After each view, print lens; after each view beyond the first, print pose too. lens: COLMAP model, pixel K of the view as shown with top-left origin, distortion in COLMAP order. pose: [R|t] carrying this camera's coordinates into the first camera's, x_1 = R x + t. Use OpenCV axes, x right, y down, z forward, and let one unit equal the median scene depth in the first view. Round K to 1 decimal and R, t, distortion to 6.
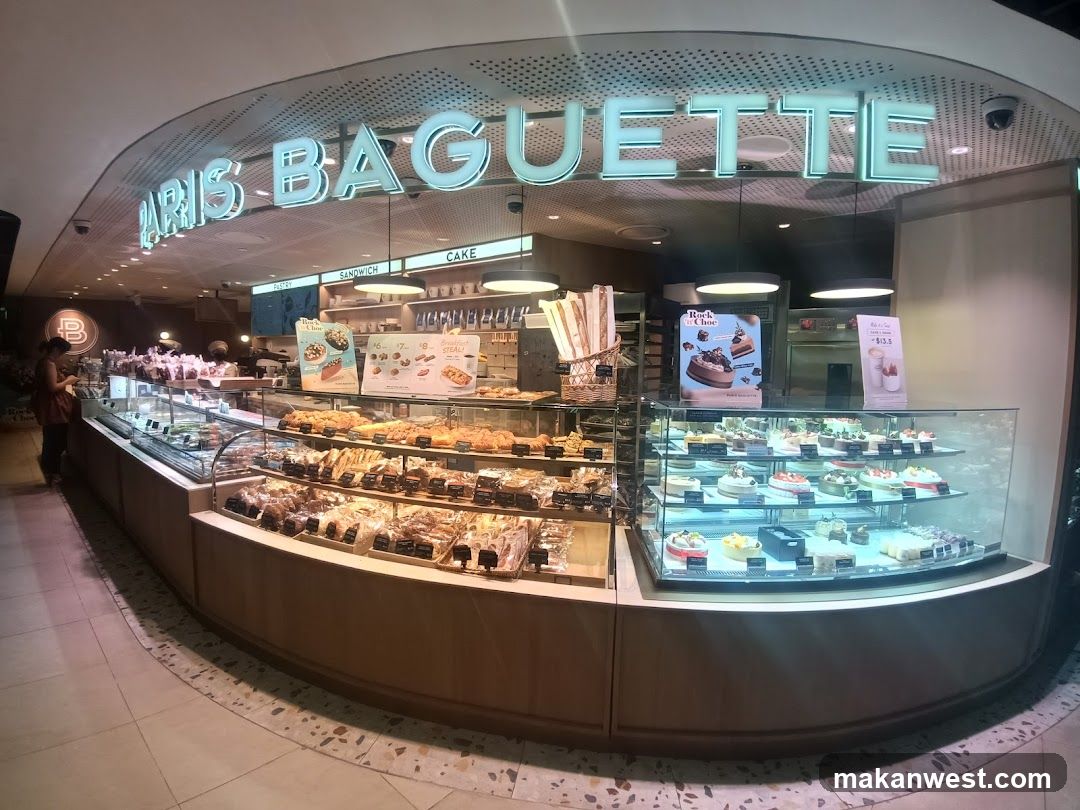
lens RADIAL K [[502.4, 0, 547.7], [0, 502.4, 392.0], [0, 0, 1]] dist [-0.047337, -0.000825]
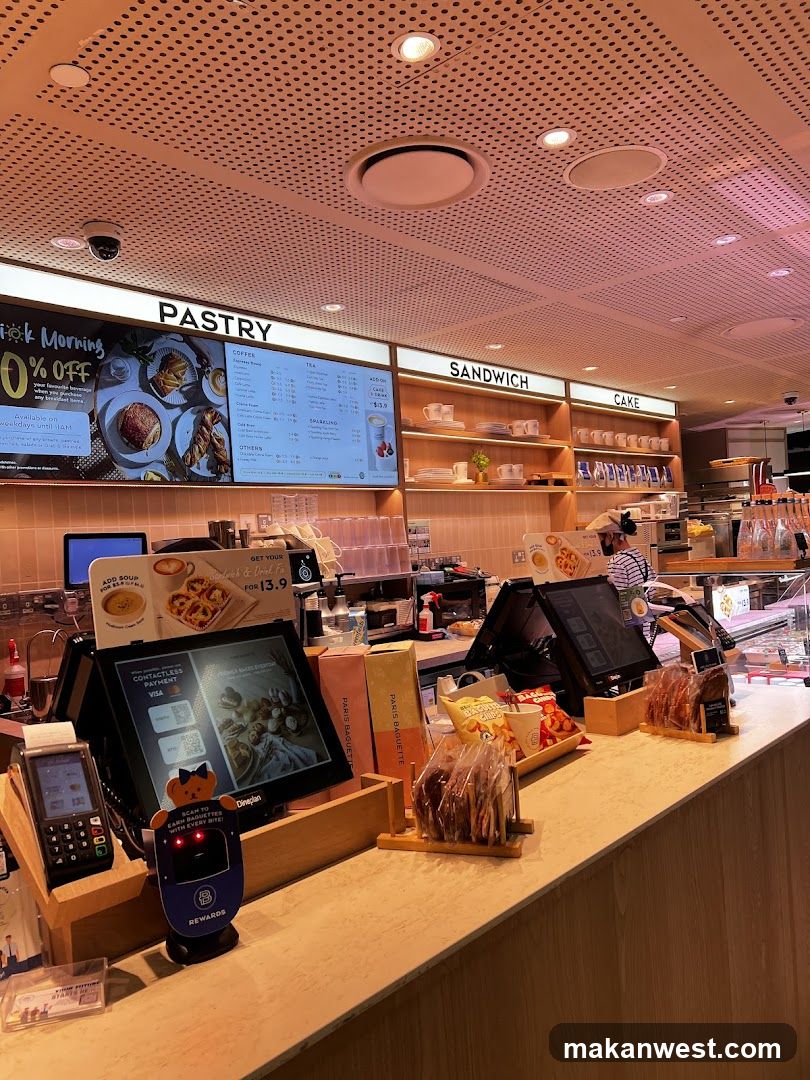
lens RADIAL K [[824.7, 0, 405.0], [0, 824.7, 540.0], [0, 0, 1]] dist [0.097186, -0.151130]
pose [[0.048162, -0.038209, 0.998108, -1.930648], [0.107597, 0.993652, 0.032846, -0.152156], [-0.993027, 0.105811, 0.051967, 1.590735]]
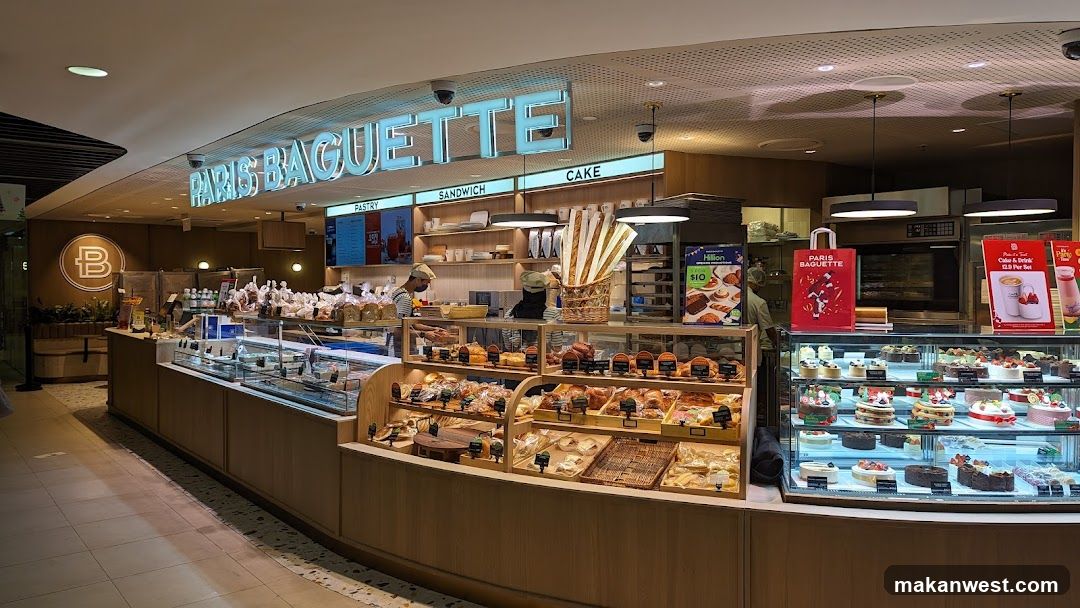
lens RADIAL K [[761.2, 0, 554.5], [0, 761.2, 288.8], [0, 0, 1]] dist [0.066536, -0.001016]
pose [[0.983726, -0.020134, -0.178545, 0.017125], [0.009248, 0.998058, -0.061595, 0.015808], [0.179438, 0.058942, 0.982002, -0.391619]]
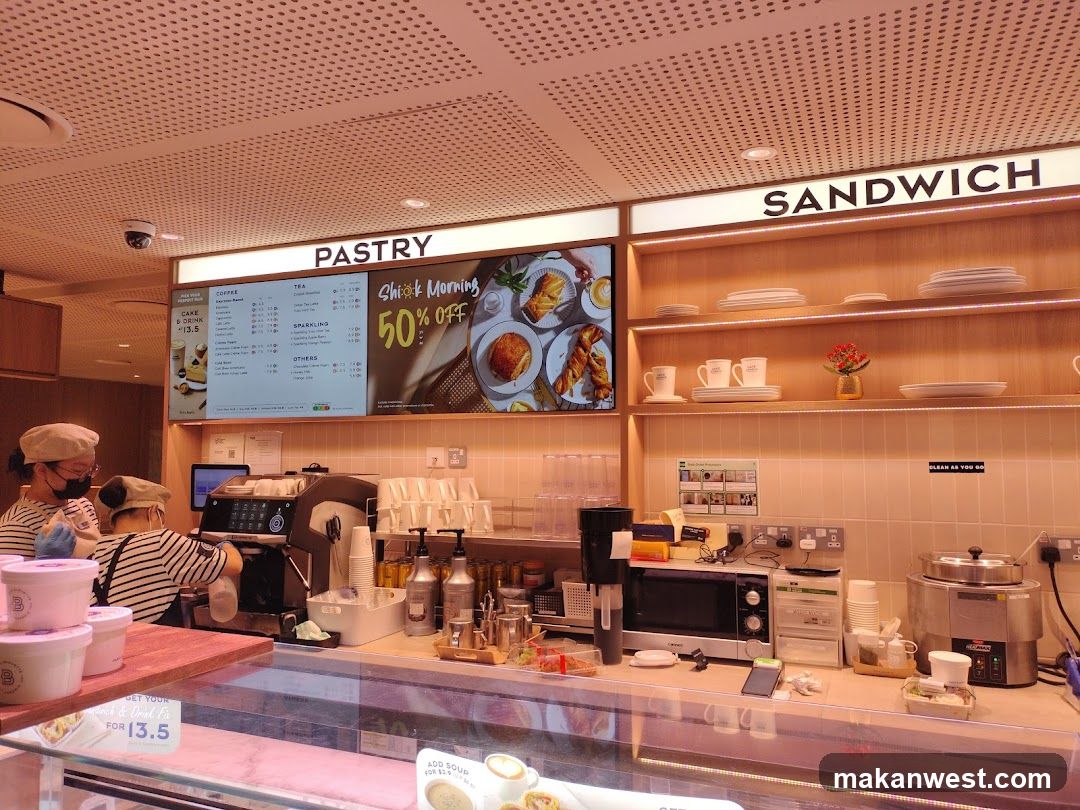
lens RADIAL K [[824.7, 0, 540.0], [0, 824.7, 405.0], [0, 0, 1]] dist [0.097186, -0.151130]
pose [[0.964150, 0.001501, 0.265354, -1.042915], [0.034852, 0.990606, -0.132235, -0.095234], [-0.263059, 0.136742, 0.955040, 0.924172]]
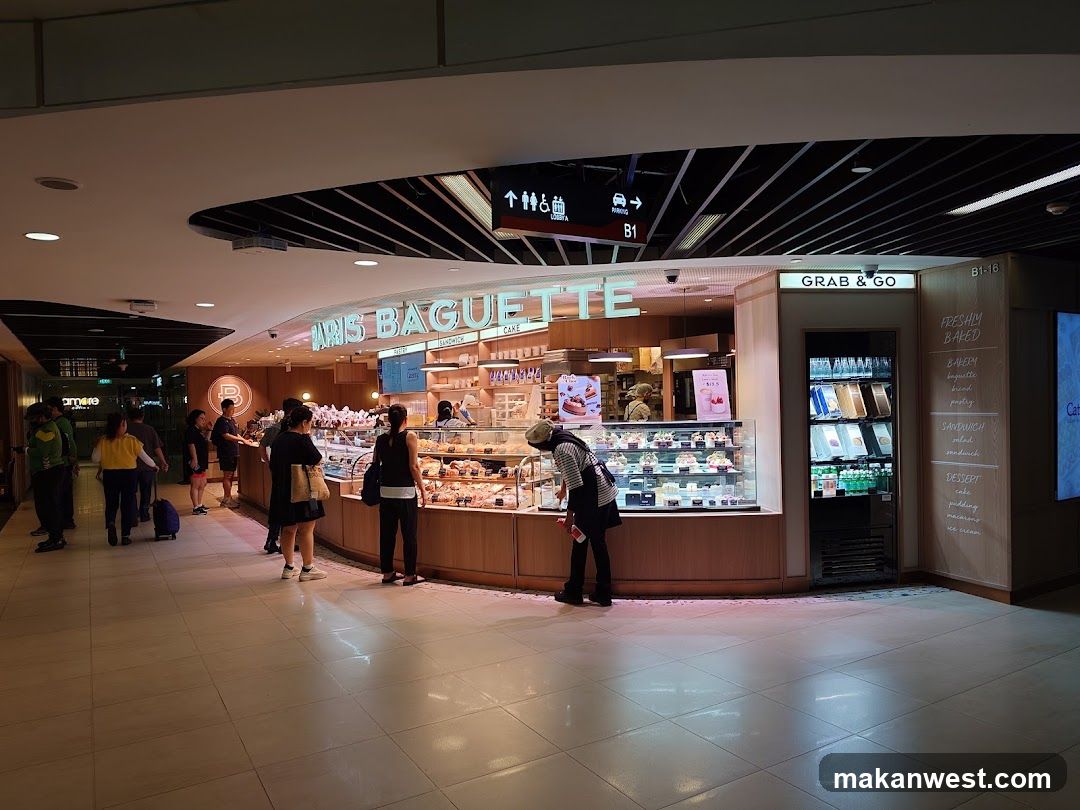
lens RADIAL K [[738.9, 0, 540.0], [0, 738.9, 405.0], [0, 0, 1]] dist [0.048549, -0.002301]
pose [[0.942451, -0.046348, -0.331115, 0.660234], [0.024415, 0.997241, -0.070097, 0.086498], [0.333451, 0.057978, 0.940983, -1.009566]]
